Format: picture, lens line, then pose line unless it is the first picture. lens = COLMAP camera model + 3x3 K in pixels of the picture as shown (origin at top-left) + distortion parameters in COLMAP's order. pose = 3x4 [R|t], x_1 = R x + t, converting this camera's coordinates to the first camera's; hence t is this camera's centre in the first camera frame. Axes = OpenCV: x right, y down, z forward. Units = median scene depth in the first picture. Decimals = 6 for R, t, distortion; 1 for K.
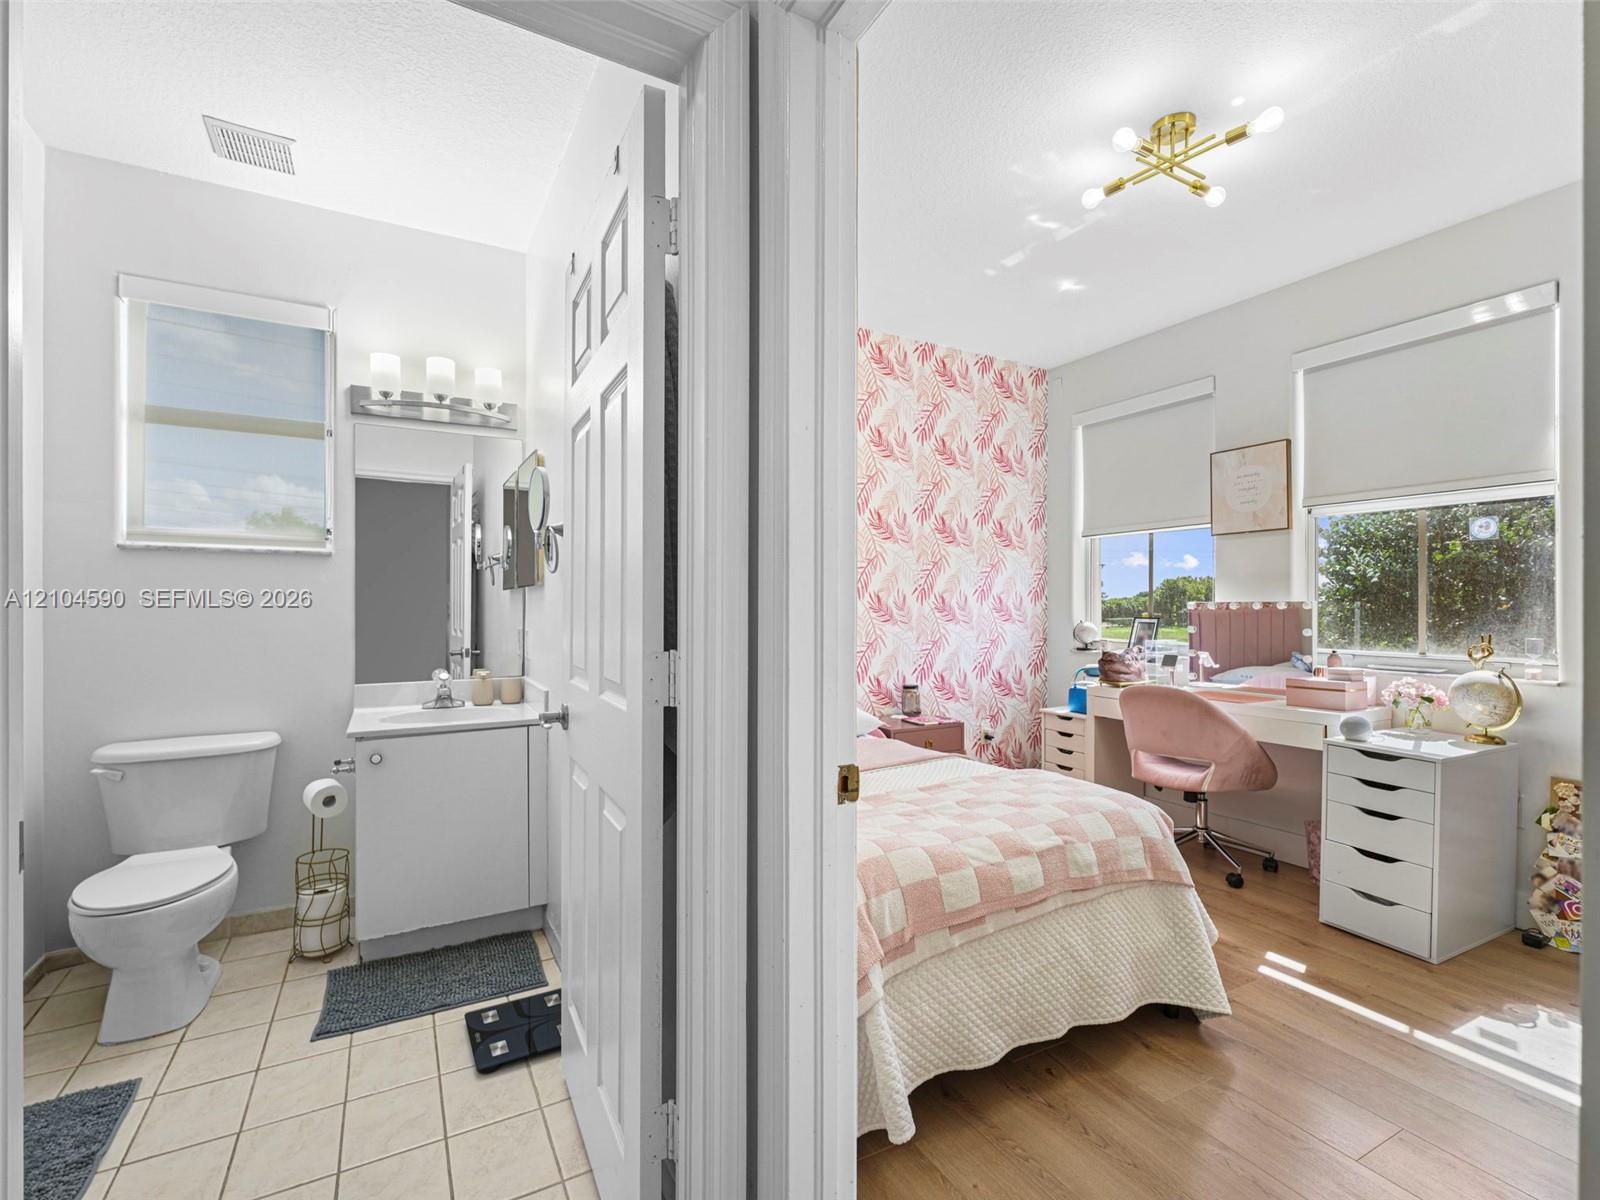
lens RADIAL K [[732.4, 0, 800.0], [0, 732.4, 600.0], [0, 0, 1]] dist [0.000393, 0.000262]
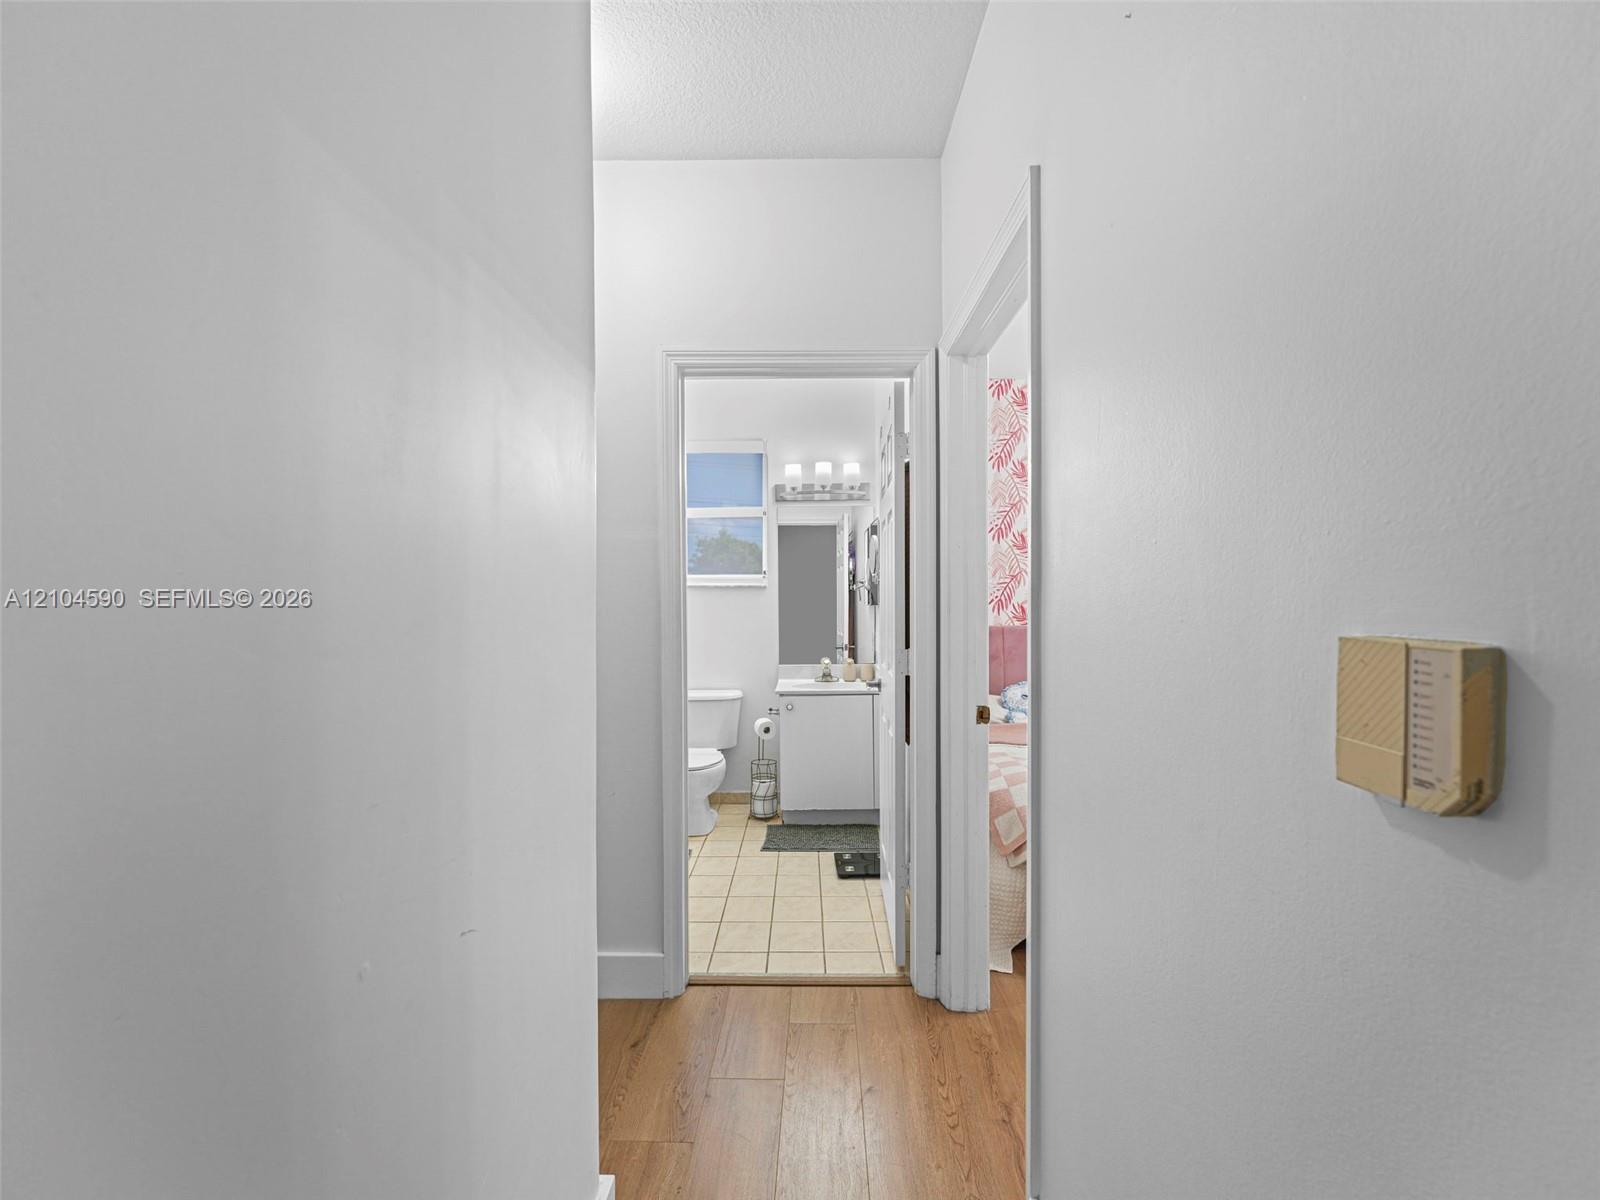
lens RADIAL K [[732.4, 0, 800.0], [0, 732.4, 600.0], [0, 0, 1]] dist [0.000393, 0.000262]
pose [[0.869890, -0.006251, -0.493205, 0.284283], [0.007533, 0.999971, 0.000612, -0.035689], [0.493188, -0.004247, 0.869913, -0.470684]]
